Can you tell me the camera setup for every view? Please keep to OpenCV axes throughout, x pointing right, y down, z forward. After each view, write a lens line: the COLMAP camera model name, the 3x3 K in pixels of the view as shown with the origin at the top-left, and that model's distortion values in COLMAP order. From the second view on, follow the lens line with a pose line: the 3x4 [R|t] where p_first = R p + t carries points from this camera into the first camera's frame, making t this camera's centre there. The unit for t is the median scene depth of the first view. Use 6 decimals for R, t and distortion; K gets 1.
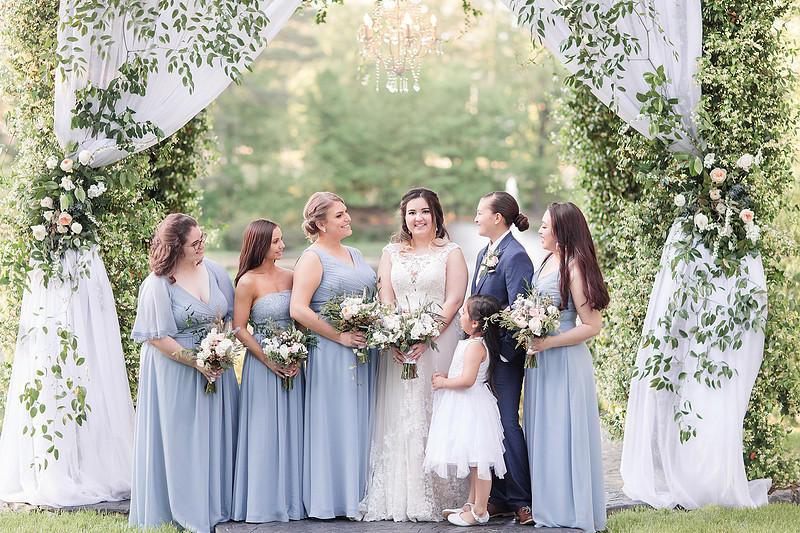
lens RADIAL K [[2503.7, 0, 375.2], [0, 2503.7, 278.7], [0, 0, 1]] dist [0.050703, -0.168849]
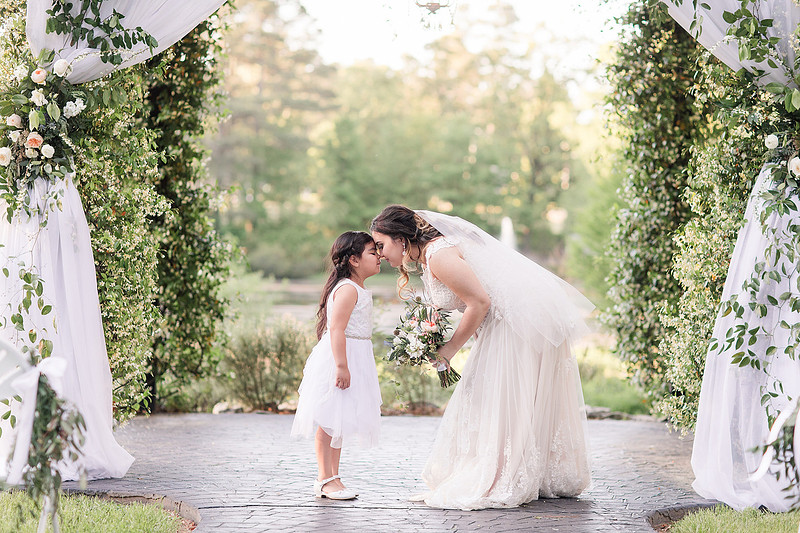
lens RADIAL K [[2016.5, 0, 402.3], [0, 2016.5, 294.7], [0, 0, 1]] dist [0.006900, 0.079519]
pose [[0.999376, 0.032752, 0.013202, -0.008582], [-0.032516, 0.999314, -0.017750, 0.035298], [-0.013774, 0.017310, 0.999755, 0.326424]]
